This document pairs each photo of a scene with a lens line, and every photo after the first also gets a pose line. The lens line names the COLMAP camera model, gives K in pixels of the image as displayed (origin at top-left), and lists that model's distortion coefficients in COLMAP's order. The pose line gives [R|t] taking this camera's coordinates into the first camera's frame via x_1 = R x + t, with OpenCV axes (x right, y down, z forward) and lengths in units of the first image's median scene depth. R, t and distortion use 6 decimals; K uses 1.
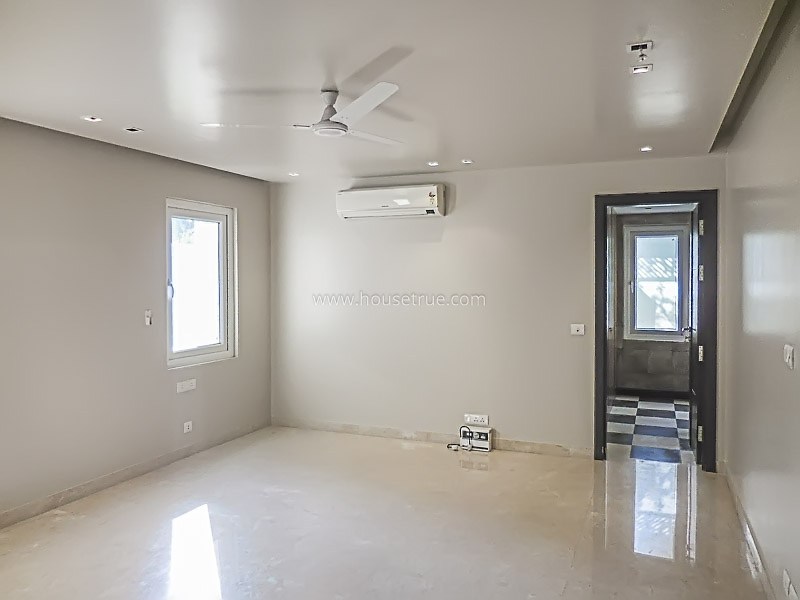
lens RADIAL K [[614.8, 0, 400.2], [0, 614.8, 285.6], [0, 0, 1]] dist [0.005383, 0.003287]
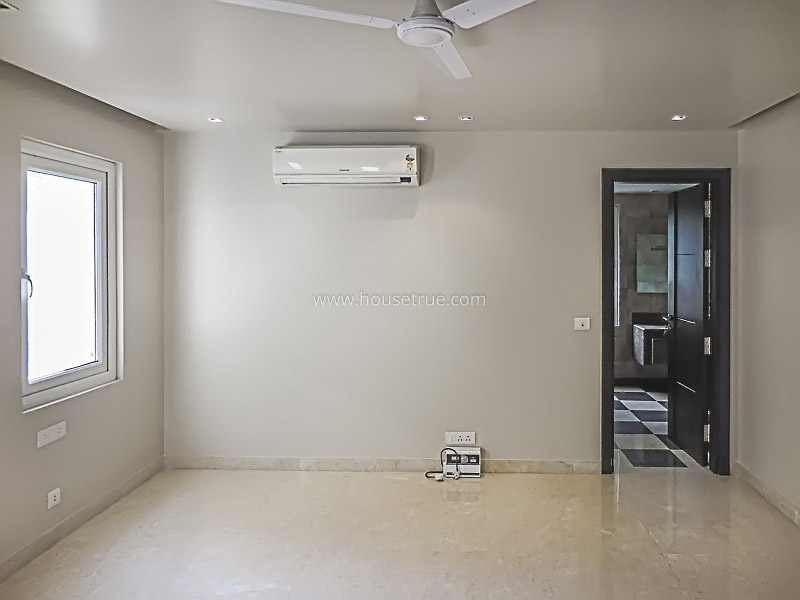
lens RADIAL K [[602.3, 0, 400.2], [0, 602.3, 255.7], [0, 0, 1]] dist [0.001624, 0.006265]
pose [[0.935516, 0.000507, 0.353284, -0.232628], [0.003387, 0.999940, -0.010404, -0.015116], [-0.353268, 0.010929, 0.935458, 0.284185]]
